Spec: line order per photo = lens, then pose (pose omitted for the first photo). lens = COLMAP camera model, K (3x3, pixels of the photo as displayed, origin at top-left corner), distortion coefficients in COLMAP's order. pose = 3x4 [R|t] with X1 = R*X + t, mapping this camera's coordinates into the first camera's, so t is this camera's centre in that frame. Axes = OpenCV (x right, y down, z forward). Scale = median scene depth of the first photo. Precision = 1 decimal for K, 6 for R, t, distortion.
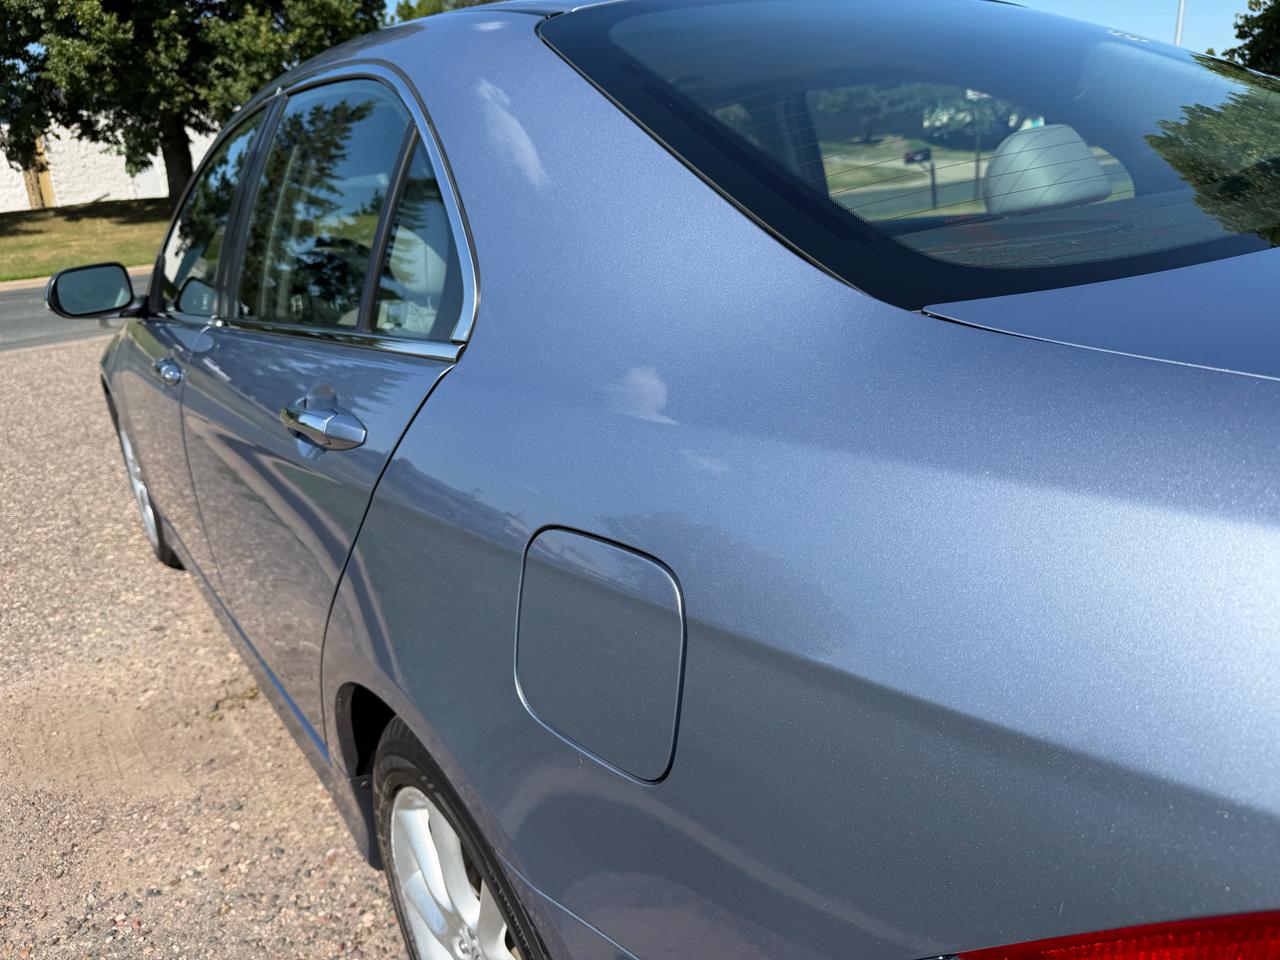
lens RADIAL K [[978.7, 0, 640.0], [0, 978.7, 480.0], [0, 0, 1]] dist [-0.006546, 0.000948]
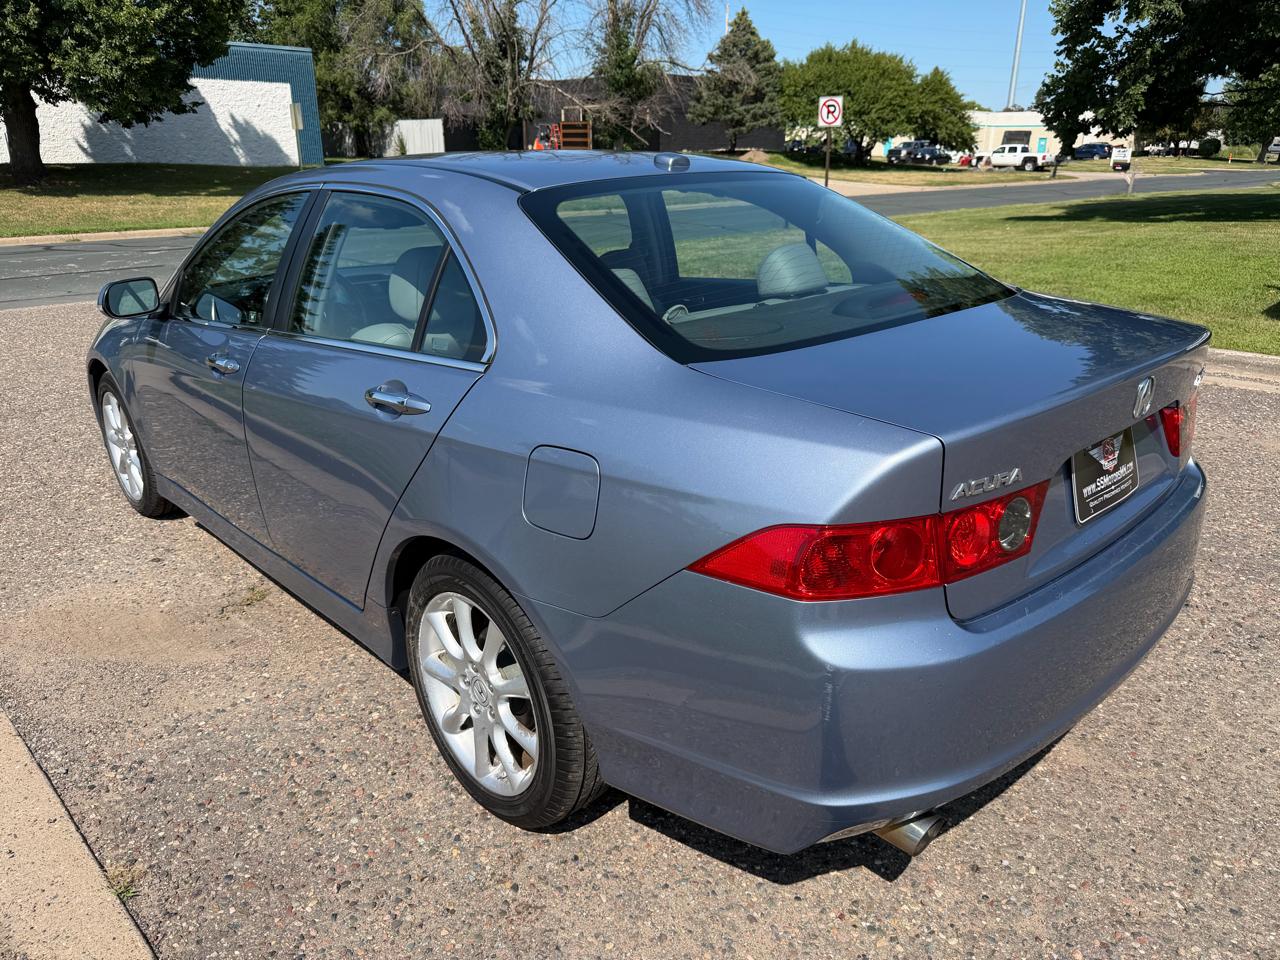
lens RADIAL K [[978.7, 0, 640.0], [0, 978.7, 480.0], [0, 0, 1]] dist [-0.006546, 0.000948]
pose [[0.989926, 0.020494, 0.140095, -0.036493], [-0.021042, 0.999776, 0.002435, 0.023874], [-0.140014, -0.005358, 0.990135, -0.277968]]
